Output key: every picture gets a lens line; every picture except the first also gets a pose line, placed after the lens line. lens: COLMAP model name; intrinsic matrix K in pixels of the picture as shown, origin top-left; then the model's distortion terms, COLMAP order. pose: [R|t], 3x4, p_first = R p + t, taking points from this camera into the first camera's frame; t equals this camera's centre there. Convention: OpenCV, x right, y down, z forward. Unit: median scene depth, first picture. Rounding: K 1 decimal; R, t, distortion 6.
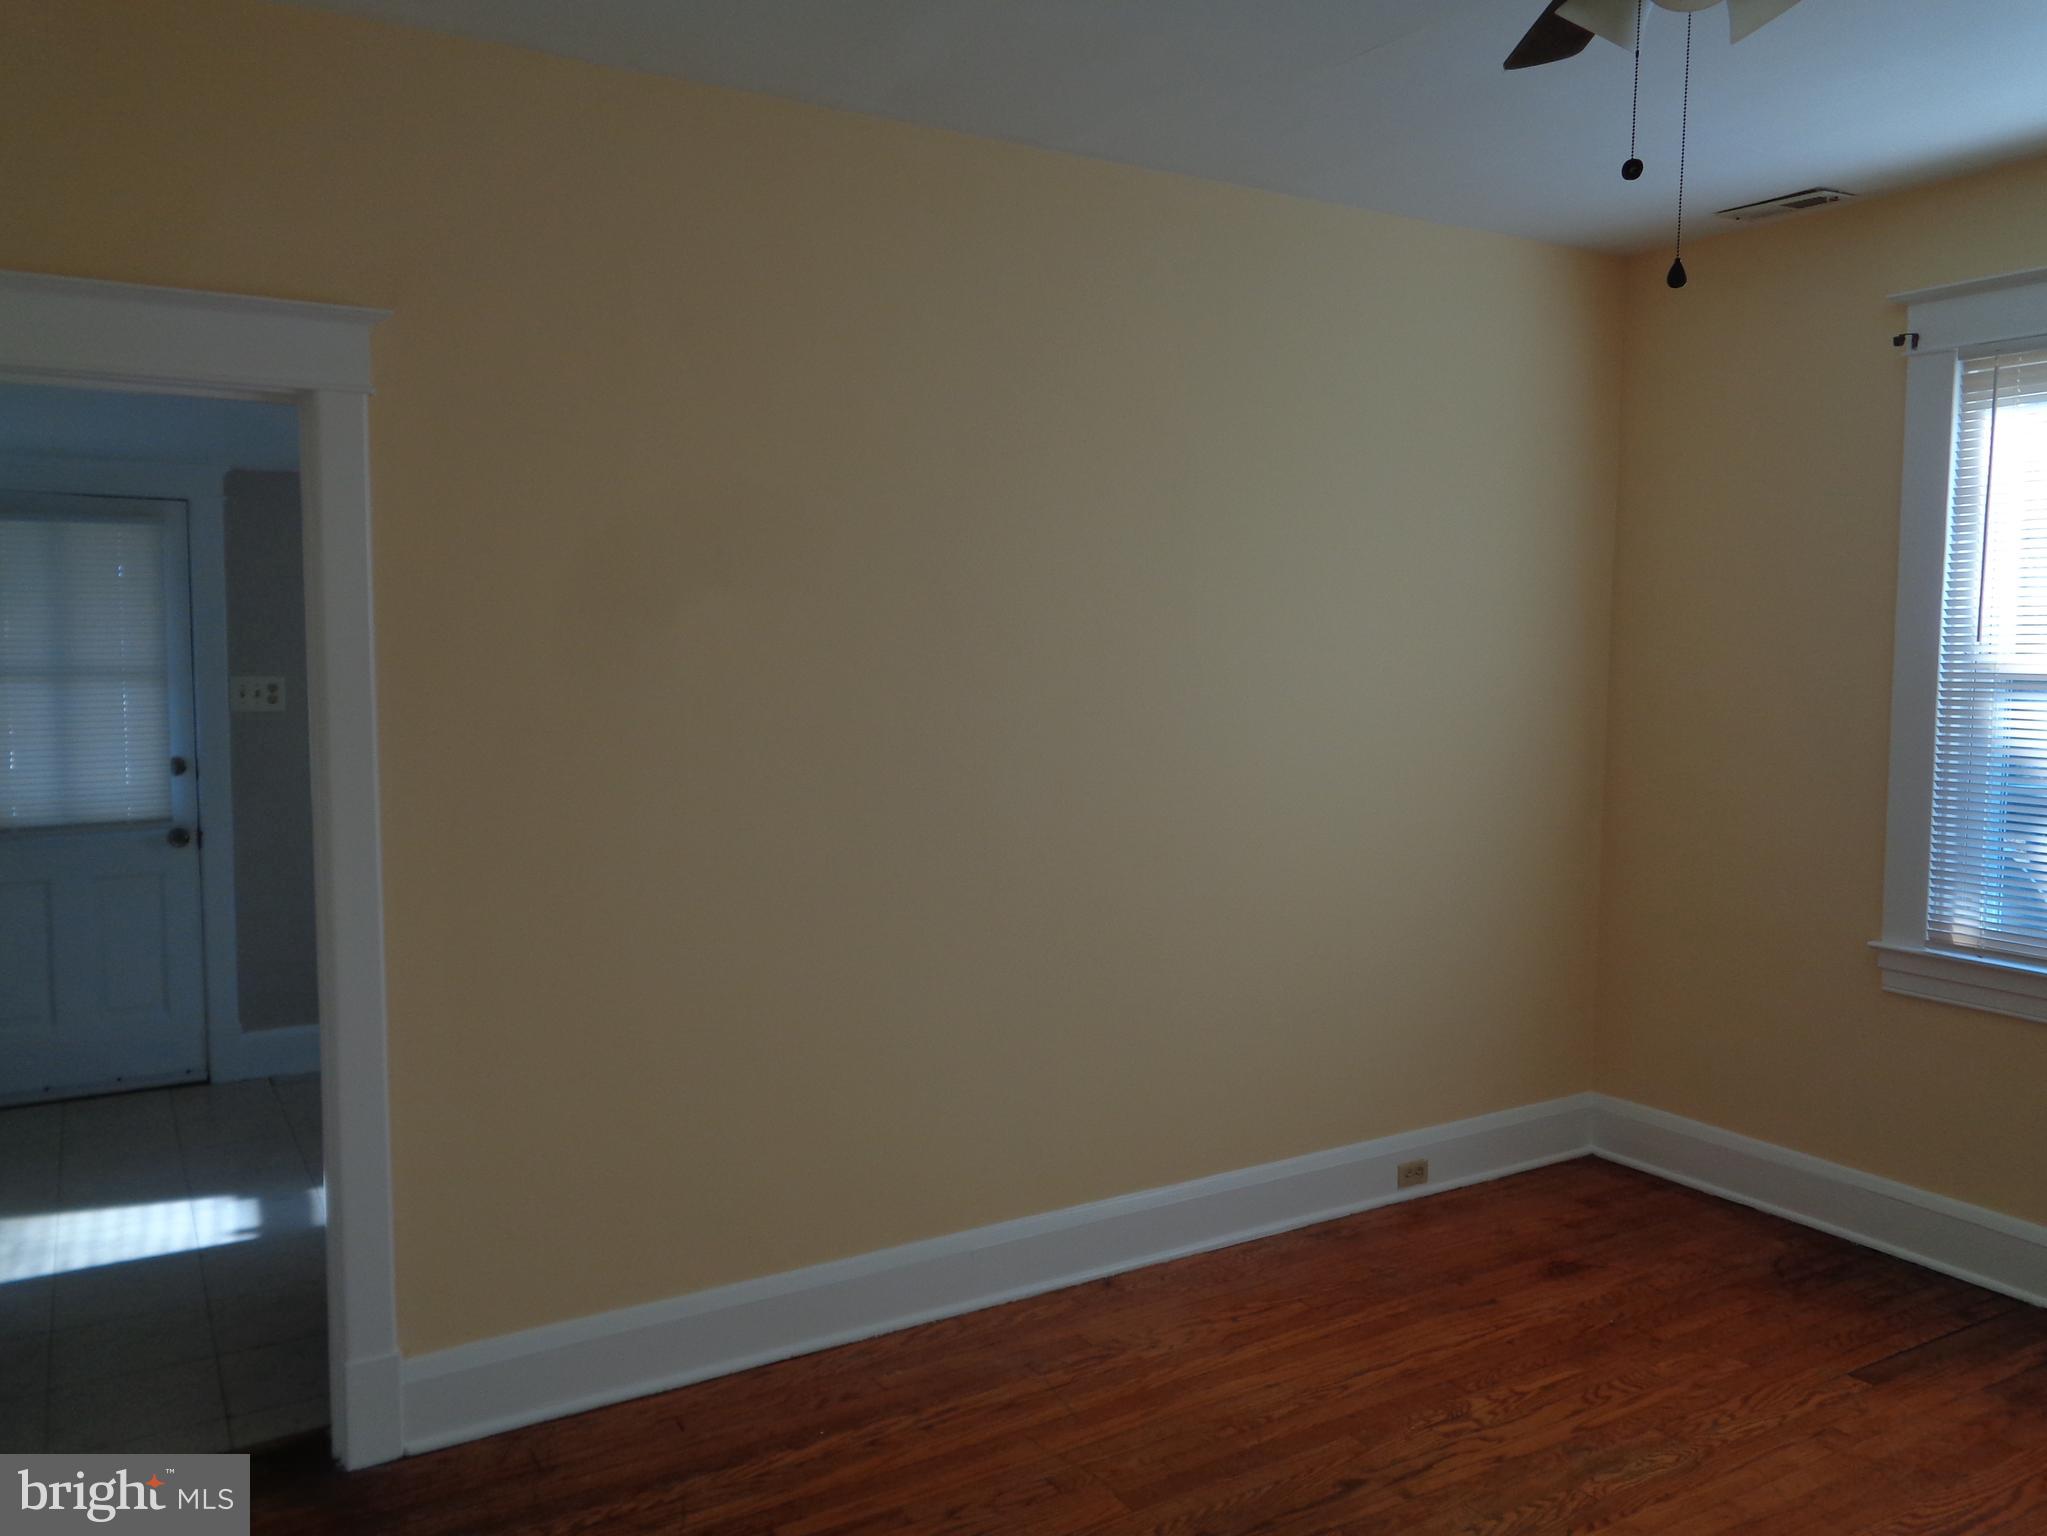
lens RADIAL K [[1538.9, 0, 1023.5], [0, 1538.9, 768.0], [0, 0, 1]] dist [-0.005684, -0.002732]
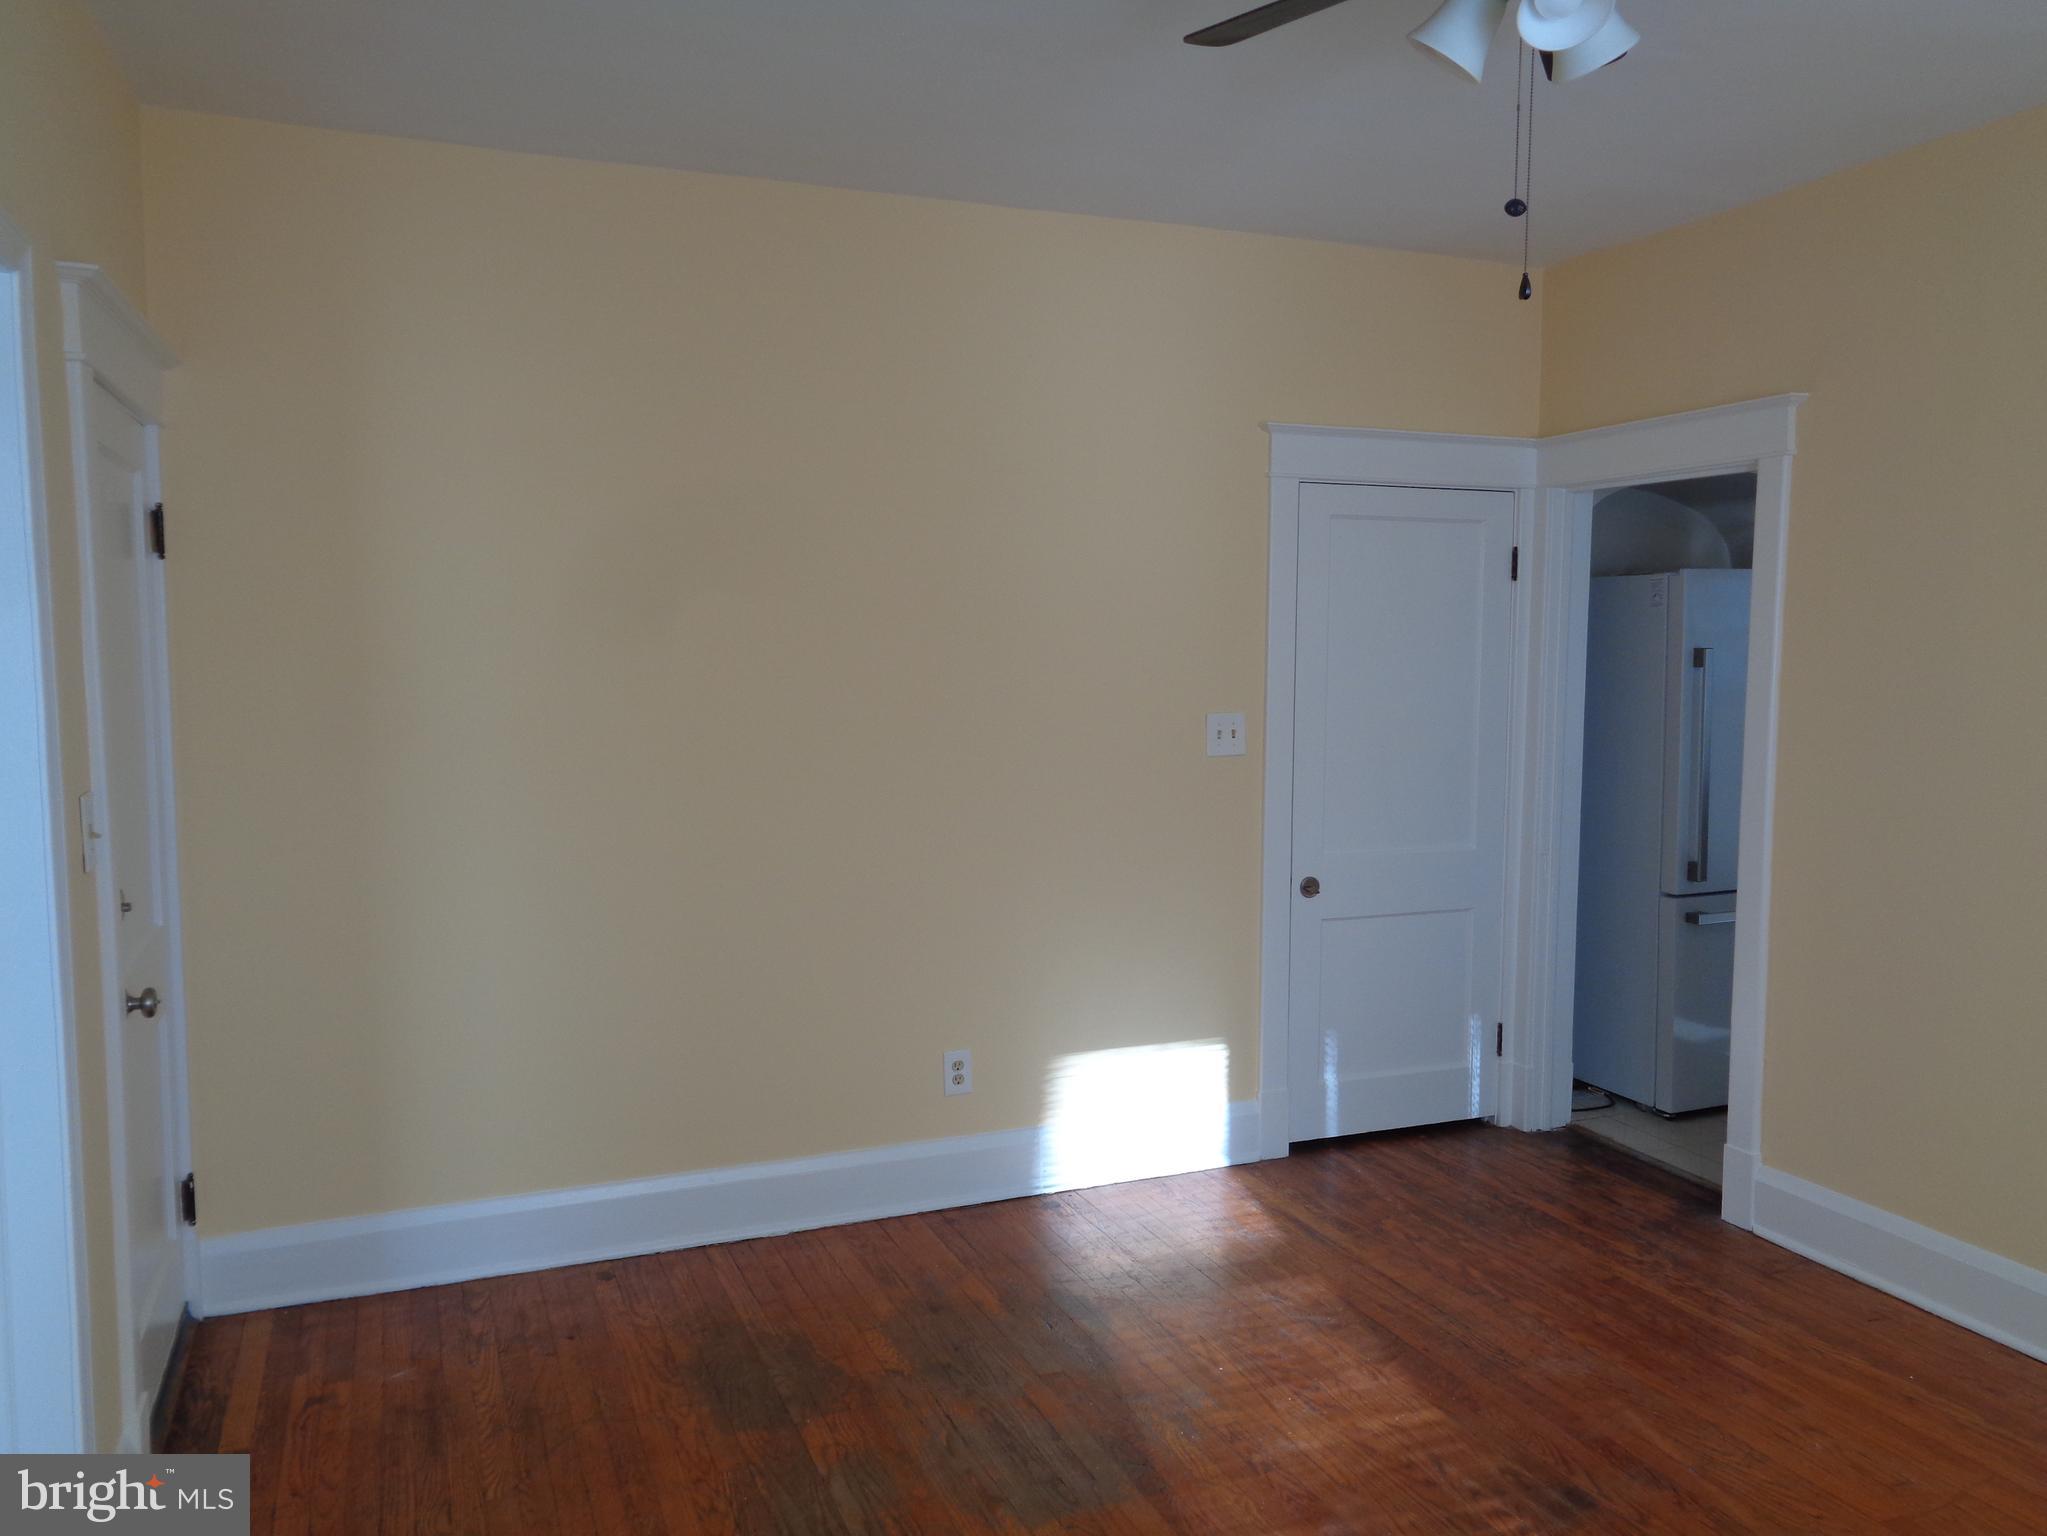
lens RADIAL K [[1538.9, 0, 1023.5], [0, 1538.9, 768.0], [0, 0, 1]] dist [-0.005684, -0.002732]
pose [[-0.160759, 0.078534, -0.983864, 1.006969], [-0.088182, 0.991700, 0.093567, -0.030754], [0.983047, 0.101800, -0.152499, 0.530811]]
